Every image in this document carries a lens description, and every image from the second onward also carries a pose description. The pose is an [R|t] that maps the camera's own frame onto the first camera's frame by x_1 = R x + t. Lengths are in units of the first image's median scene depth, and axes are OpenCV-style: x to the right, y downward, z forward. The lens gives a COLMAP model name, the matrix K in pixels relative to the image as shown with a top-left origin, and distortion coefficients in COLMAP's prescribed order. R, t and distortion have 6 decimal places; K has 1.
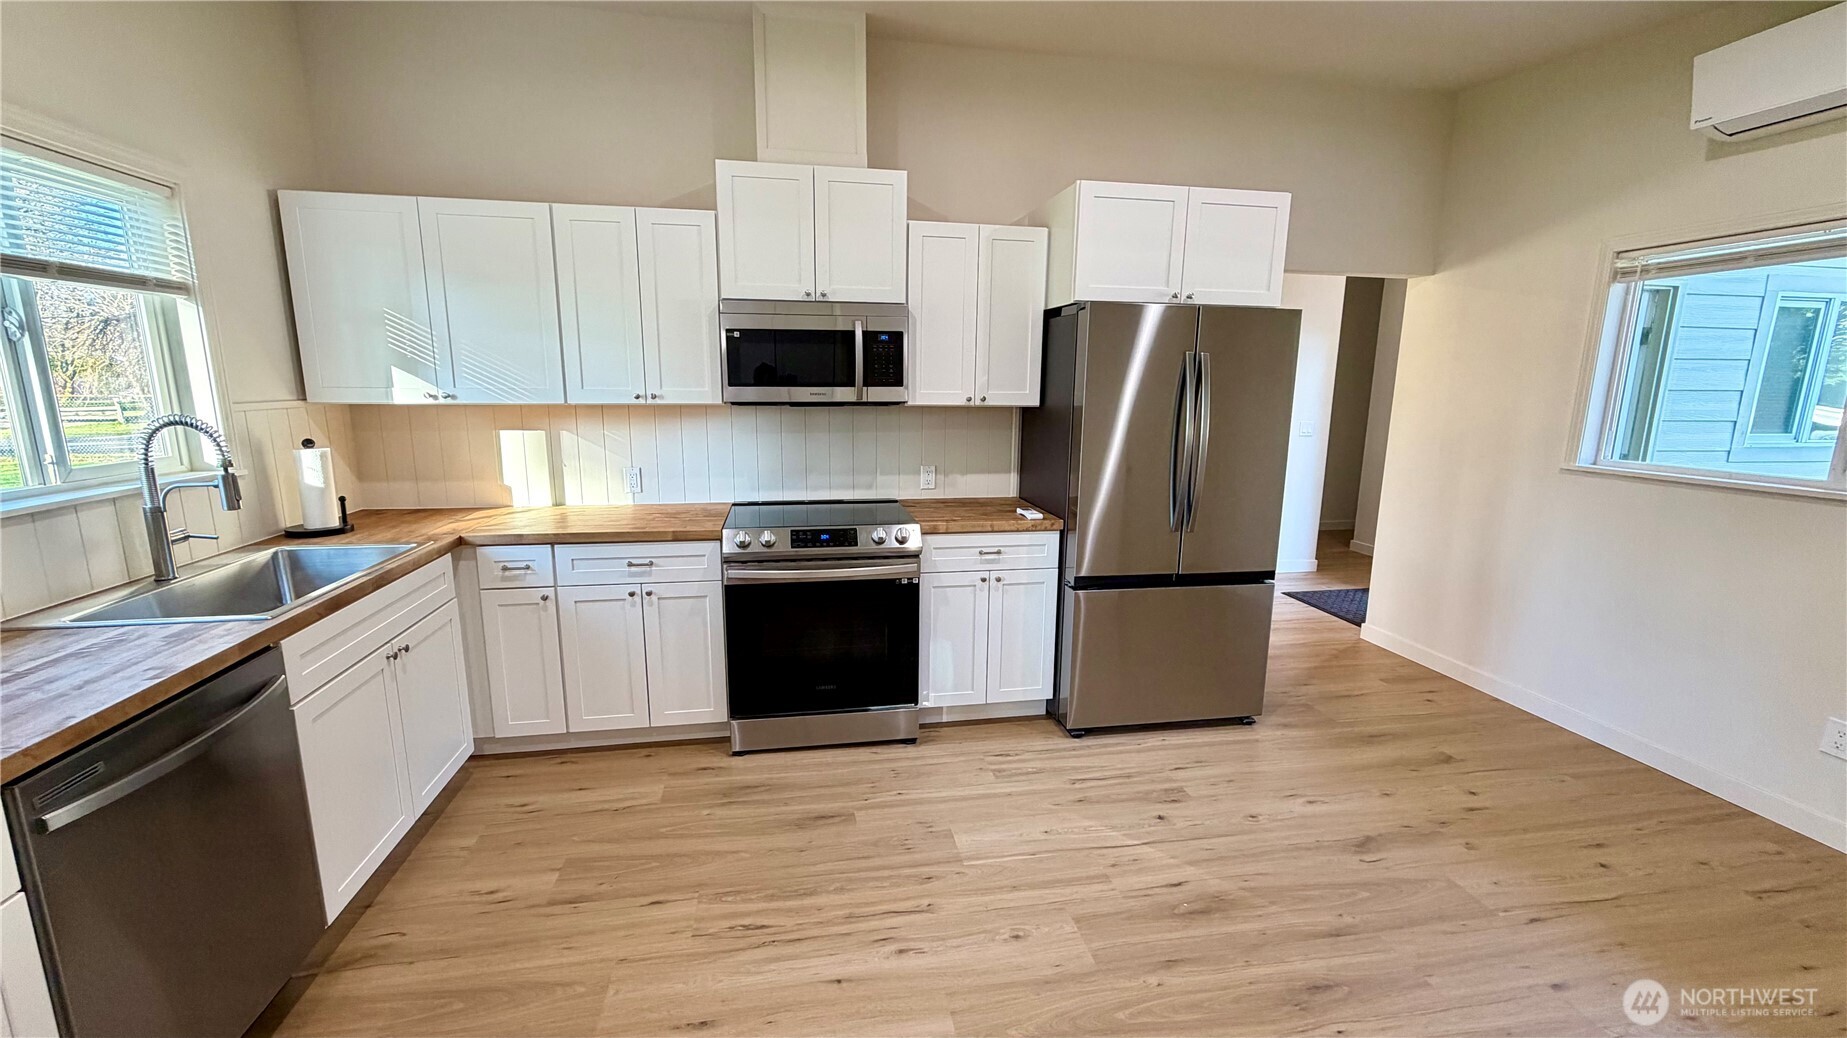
lens RADIAL K [[735.0, 0, 919.3], [0, 735.0, 514.9], [0, 0, 1]] dist [-0.001709, 0.001076]
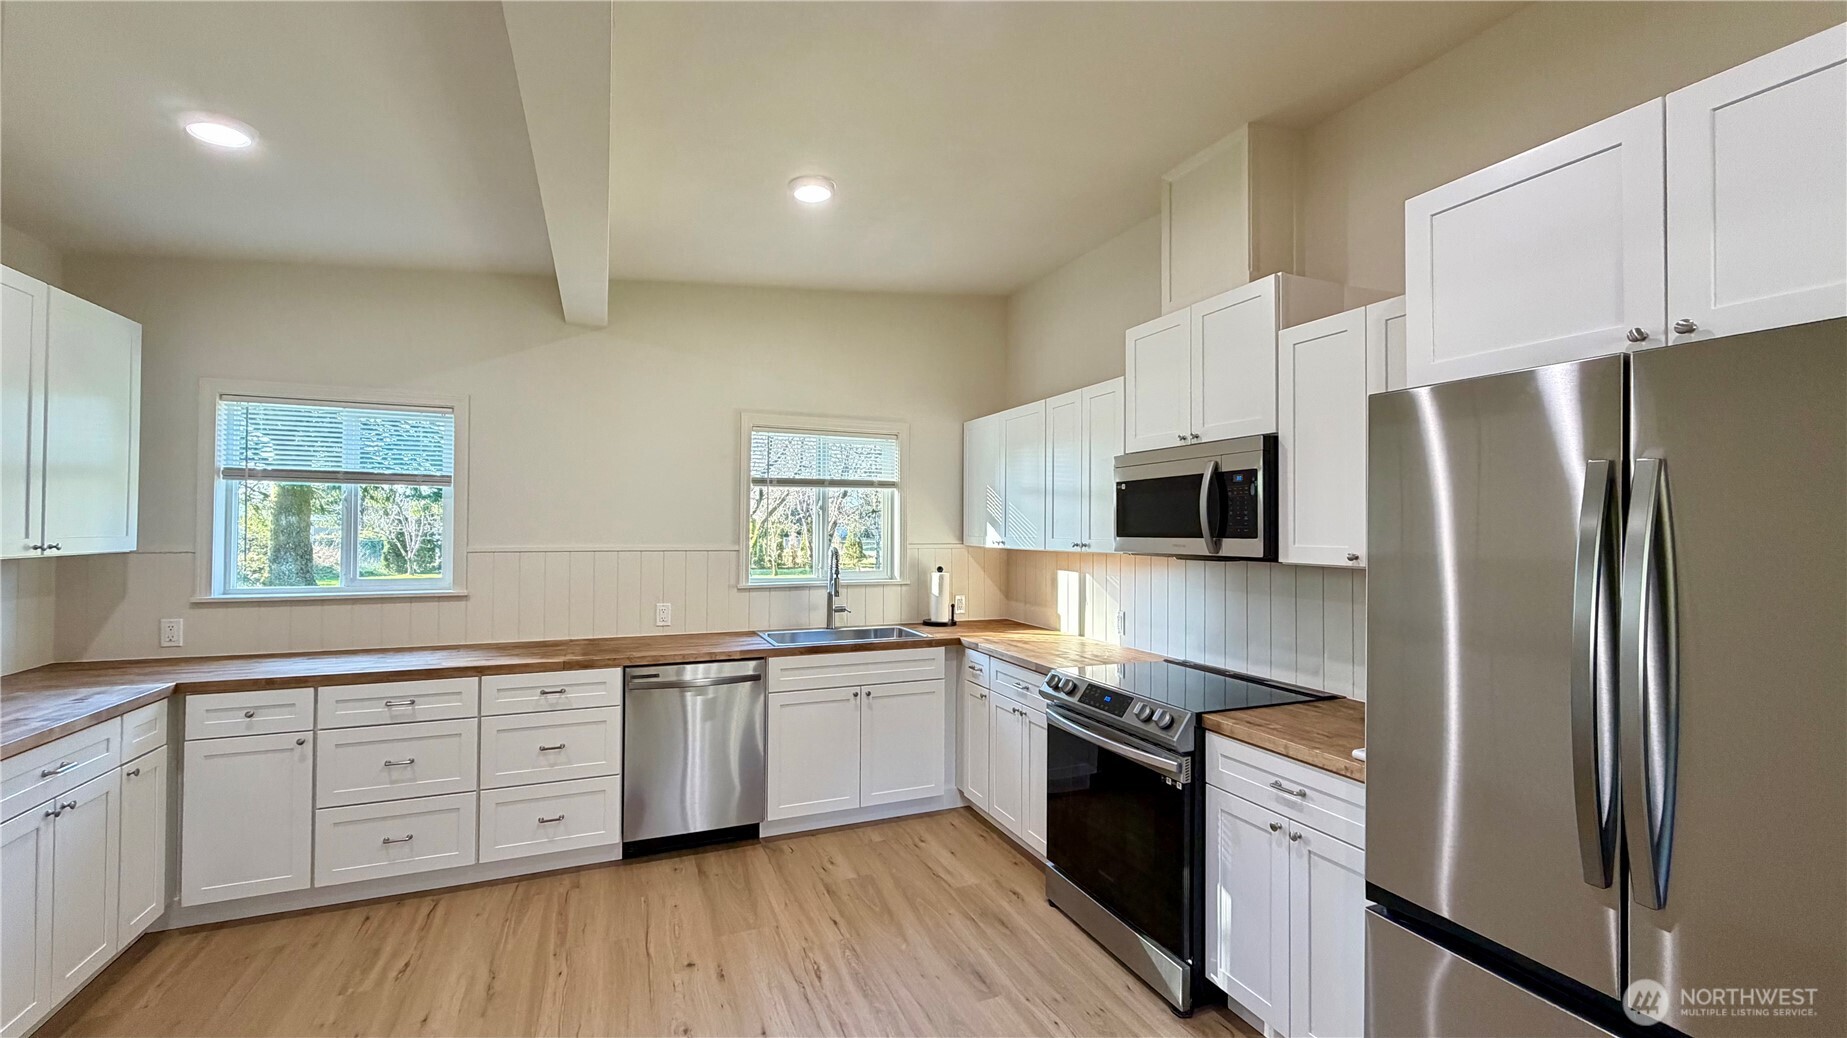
lens RADIAL K [[735.0, 0, 918.0], [0, 735.0, 515.9], [0, 0, 1]] dist [-0.001709, 0.001076]
pose [[0.214562, -0.025924, -0.976366, 0.717606], [-0.181645, 0.981149, -0.065968, -0.090063], [0.959671, 0.191507, 0.205809, 0.544752]]
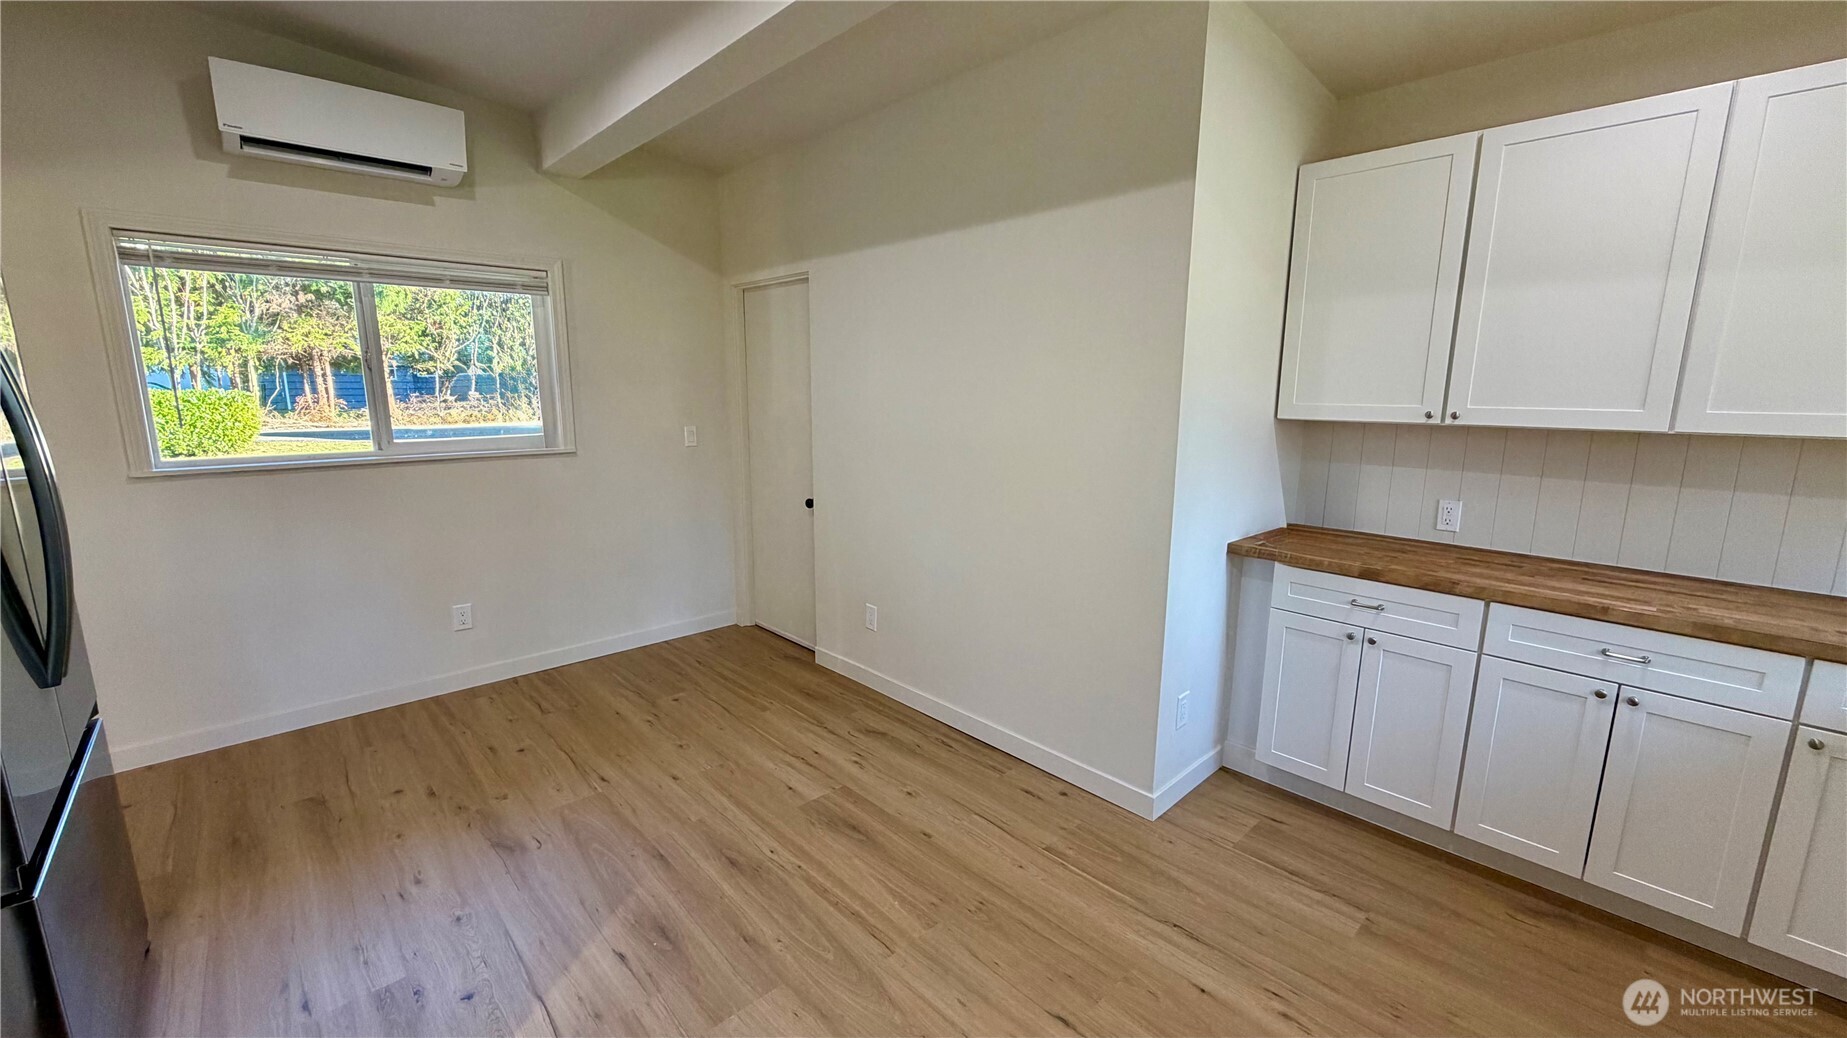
lens RADIAL K [[735.0, 0, 918.7], [0, 735.0, 518.1], [0, 0, 1]] dist [-0.001709, 0.001076]
pose [[-0.538405, -0.165544, 0.826266, -0.375379], [0.143787, 0.948088, 0.283644, -0.149454], [-0.830328, 0.271522, -0.486652, 0.775324]]
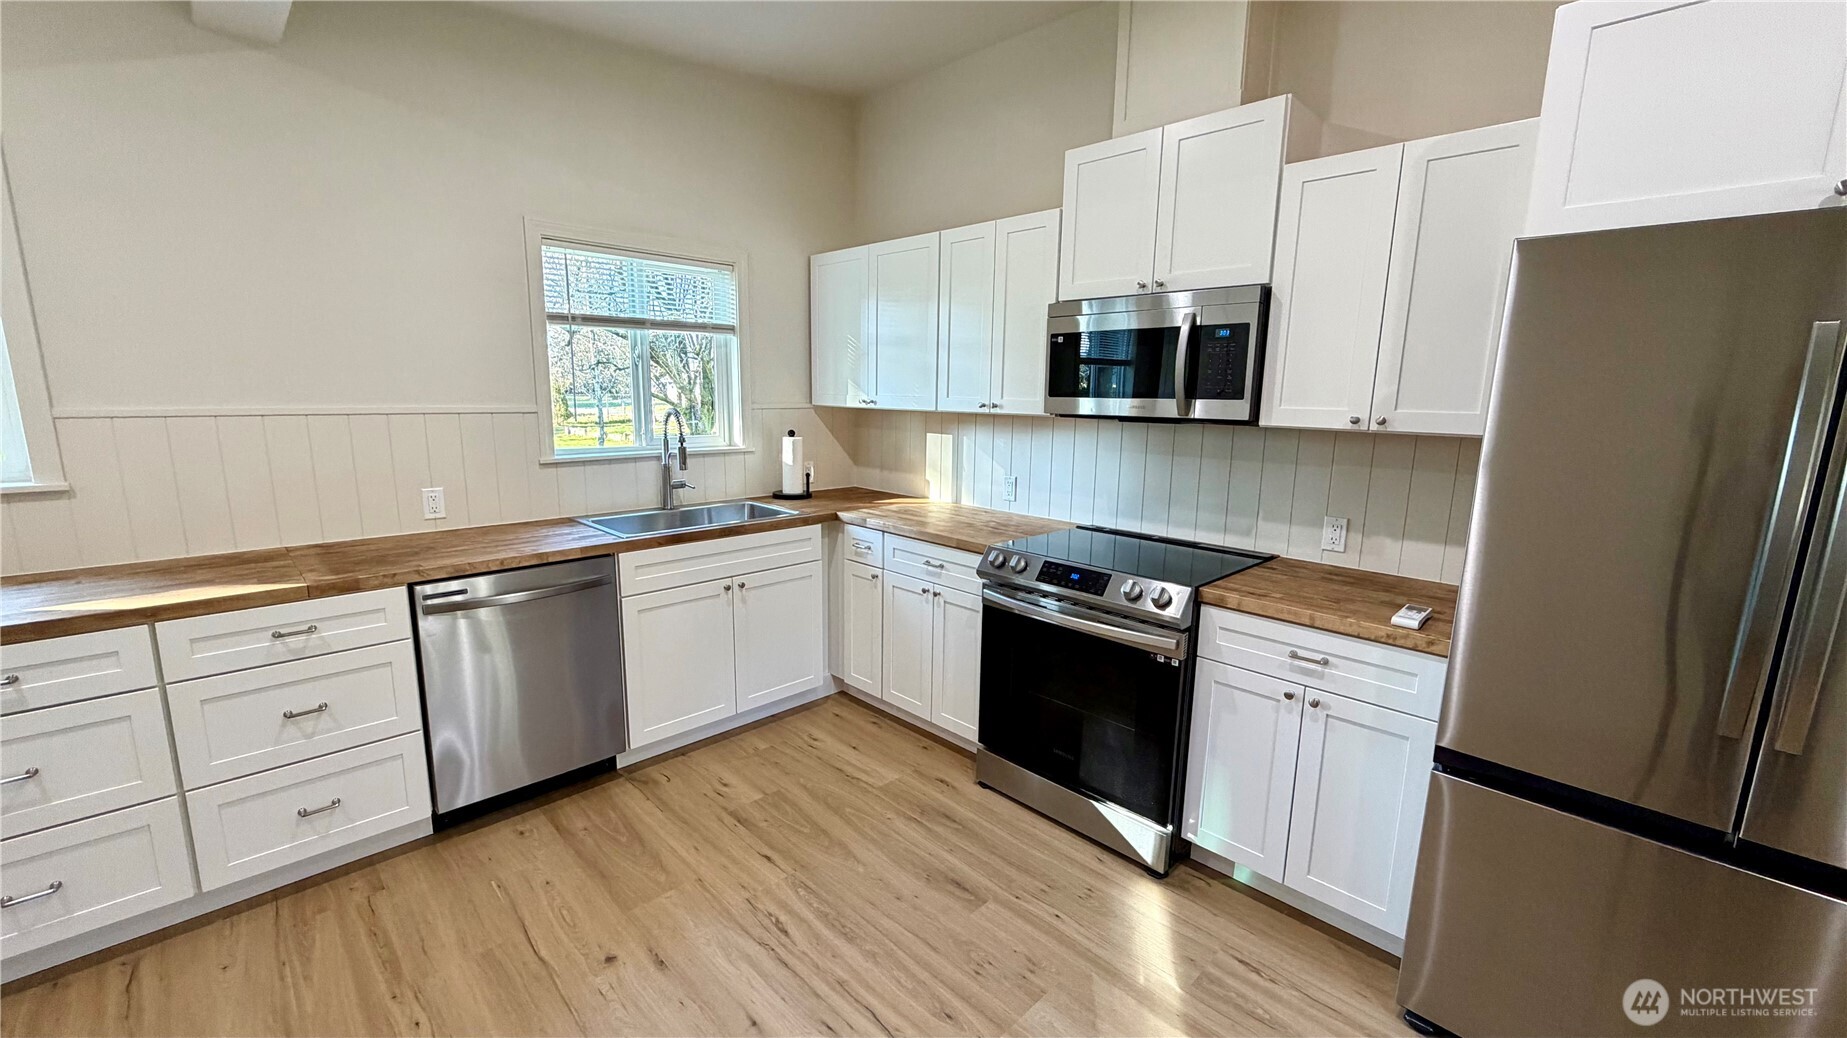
lens RADIAL K [[735.0, 0, 918.3], [0, 735.0, 515.9], [0, 0, 1]] dist [-0.001709, 0.001076]
pose [[0.562144, 0.140829, -0.814961, 0.442101], [-0.159634, 0.985342, 0.060160, -0.059760], [0.811487, 0.096277, 0.576385, 0.369422]]
